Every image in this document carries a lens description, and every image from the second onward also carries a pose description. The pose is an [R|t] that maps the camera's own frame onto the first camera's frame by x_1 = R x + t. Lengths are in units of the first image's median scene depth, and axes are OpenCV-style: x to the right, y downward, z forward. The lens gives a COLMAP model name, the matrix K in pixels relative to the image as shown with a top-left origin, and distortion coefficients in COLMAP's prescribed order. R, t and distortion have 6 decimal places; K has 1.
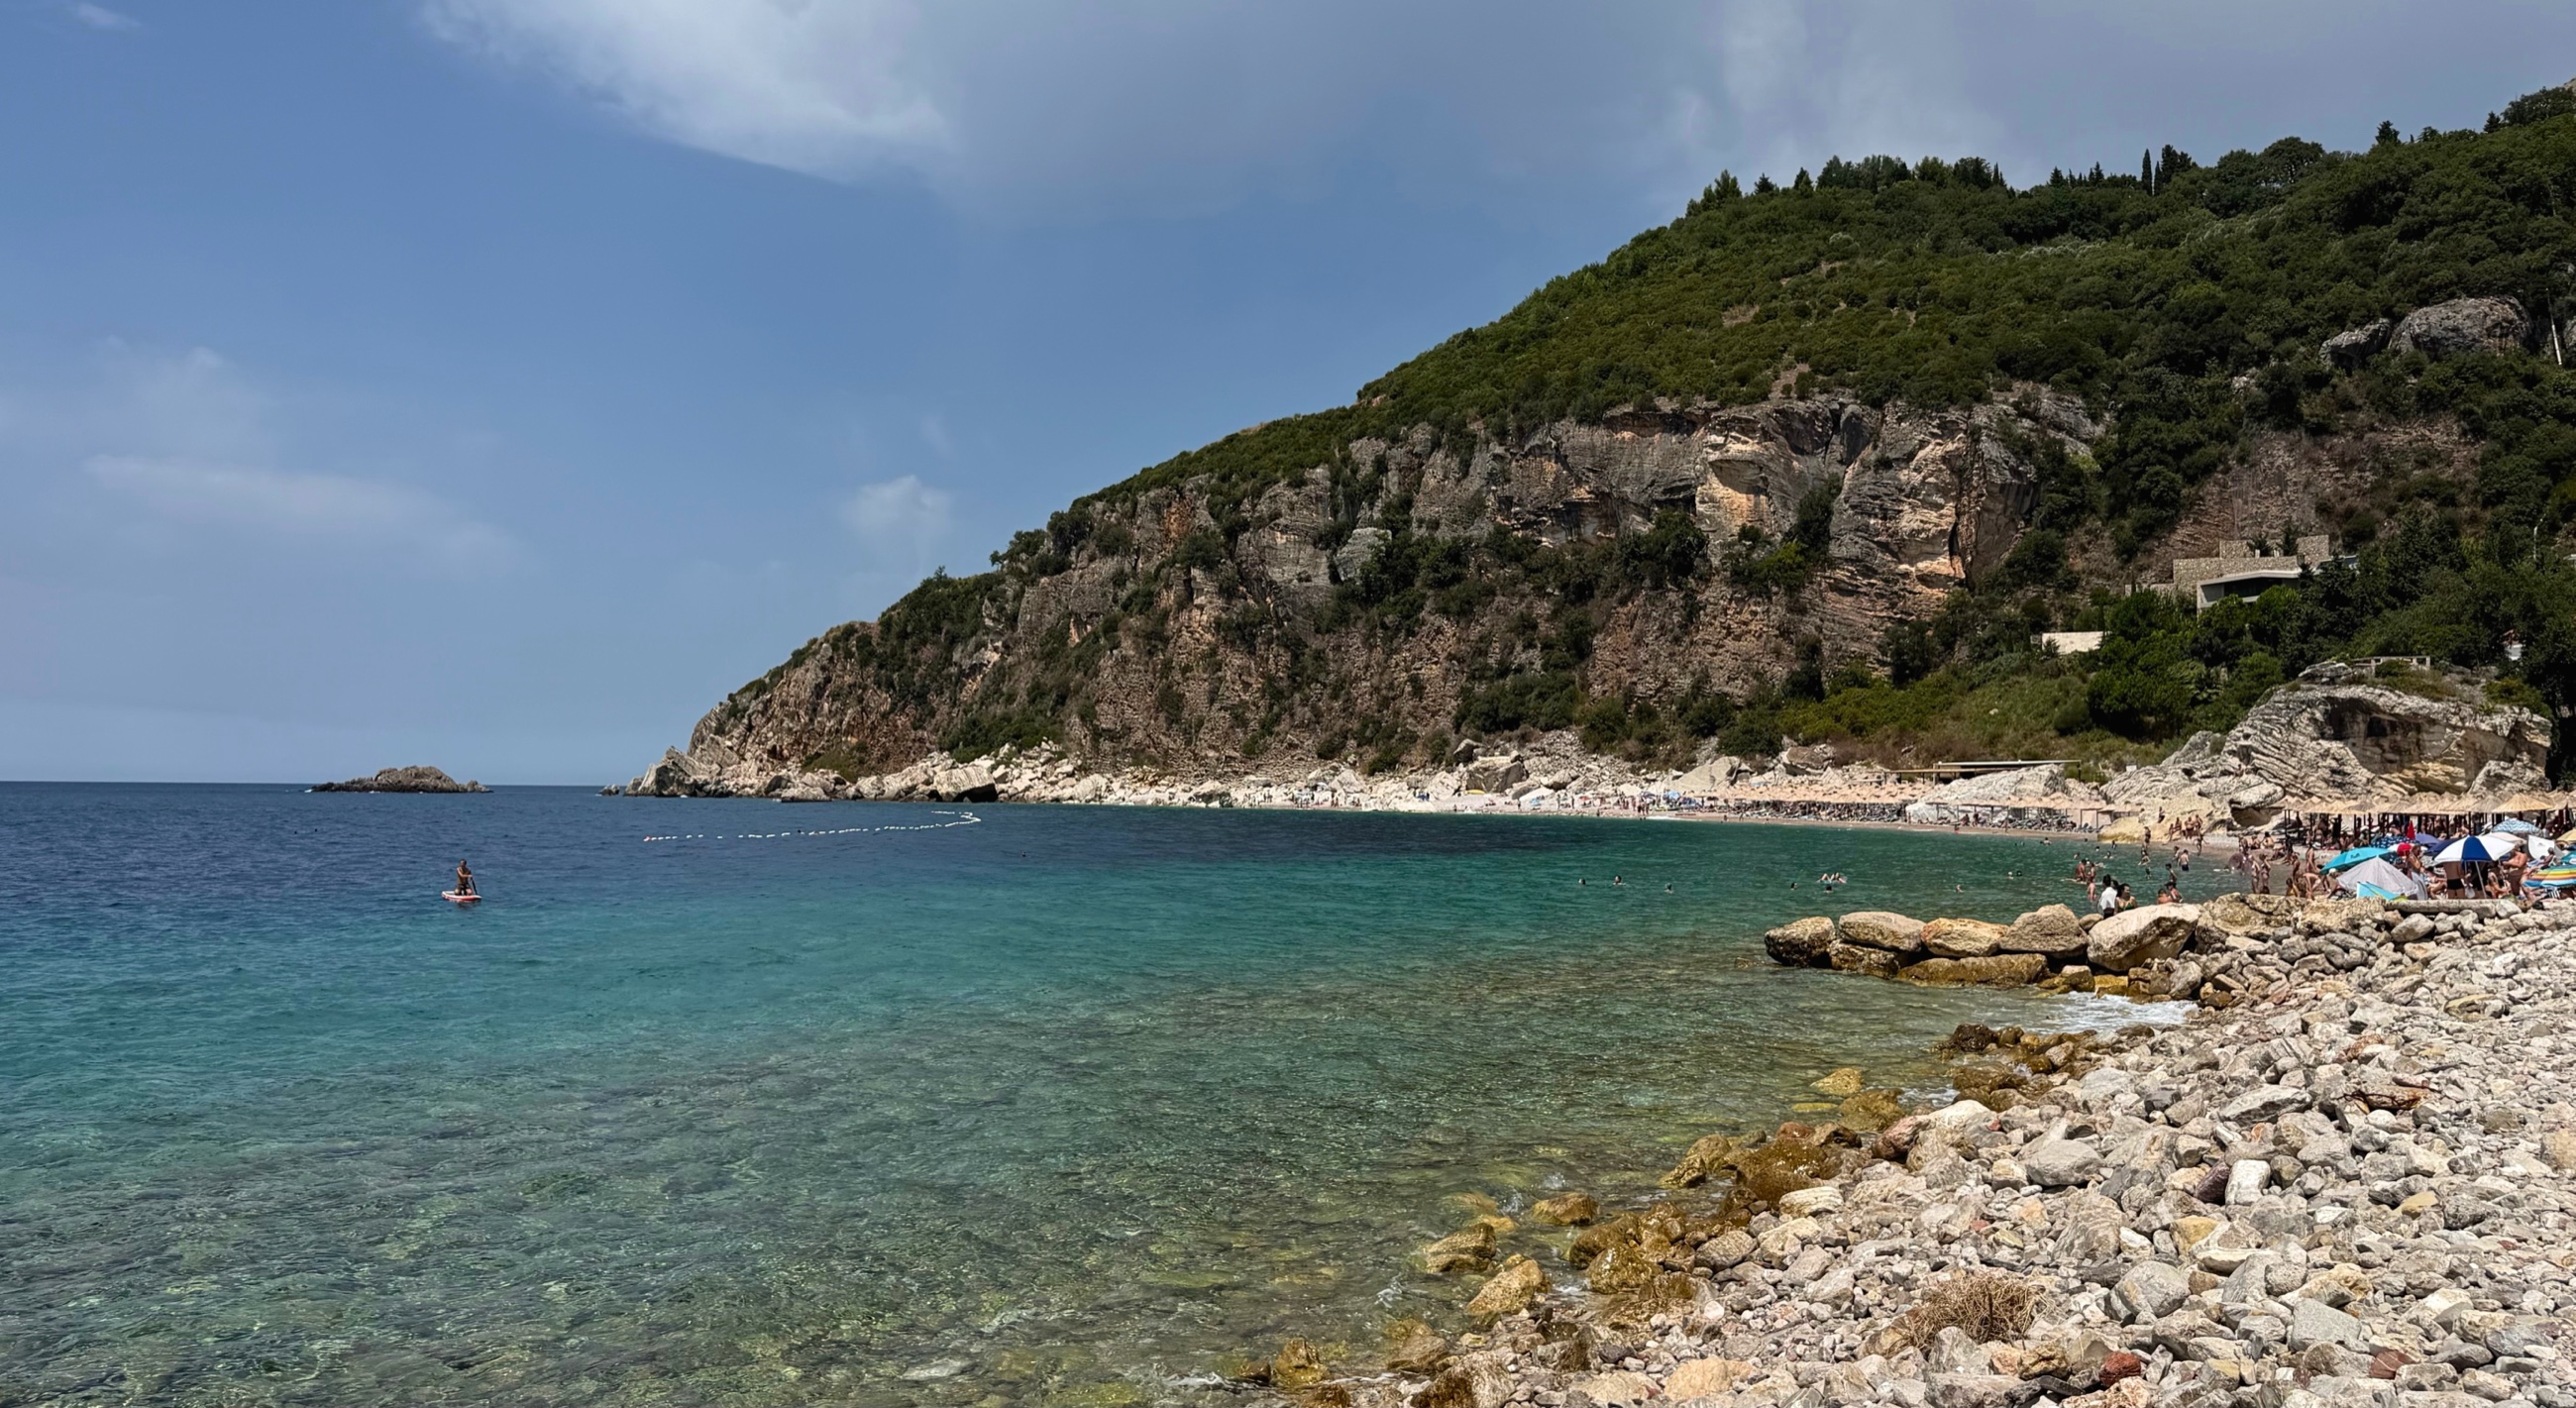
lens RADIAL K [[1965.1, 0, 1288.0], [0, 1965.1, 704.0], [0, 0, 1]] dist [0.130058, -0.206710]
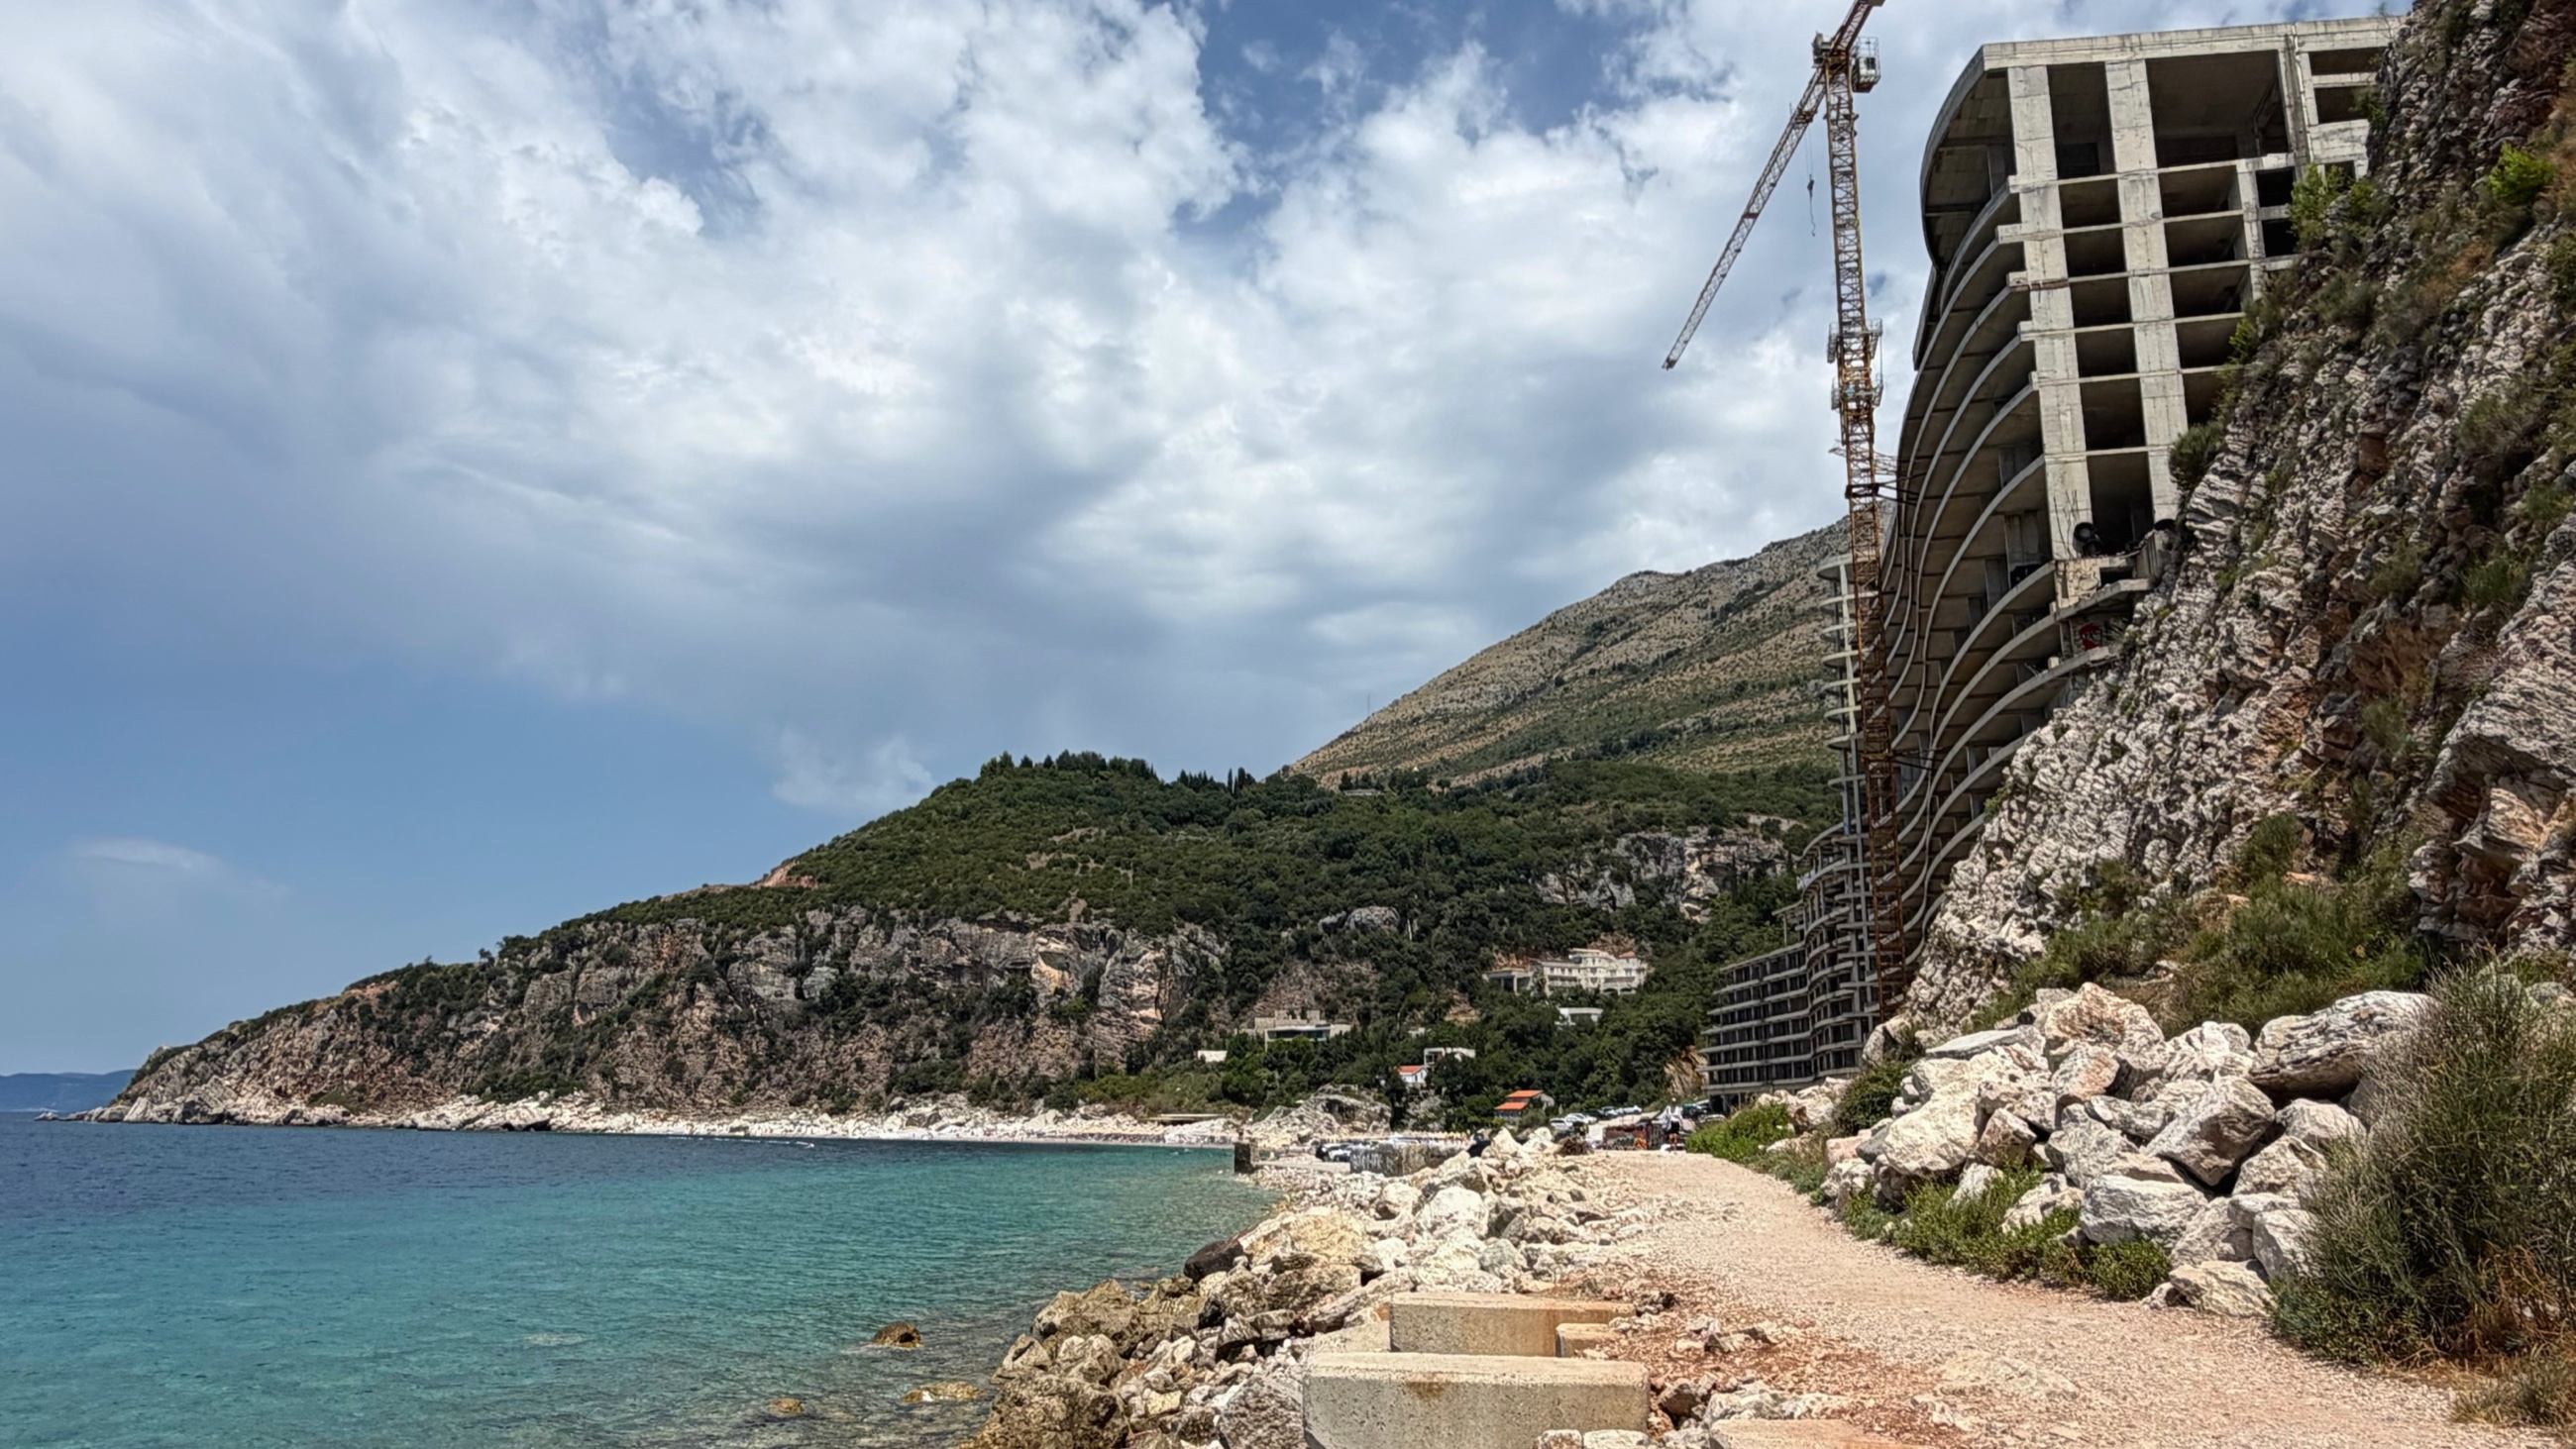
lens RADIAL K [[2028.8, 0, 1288.0], [0, 2028.8, 724.5], [0, 0, 1]] dist [-0.000642, -0.010318]
pose [[0.885161, 0.096049, 0.455263, -0.451881], [-0.027603, 0.987578, -0.154686, -0.039945], [-0.464465, 0.124355, 0.876817, -0.793707]]
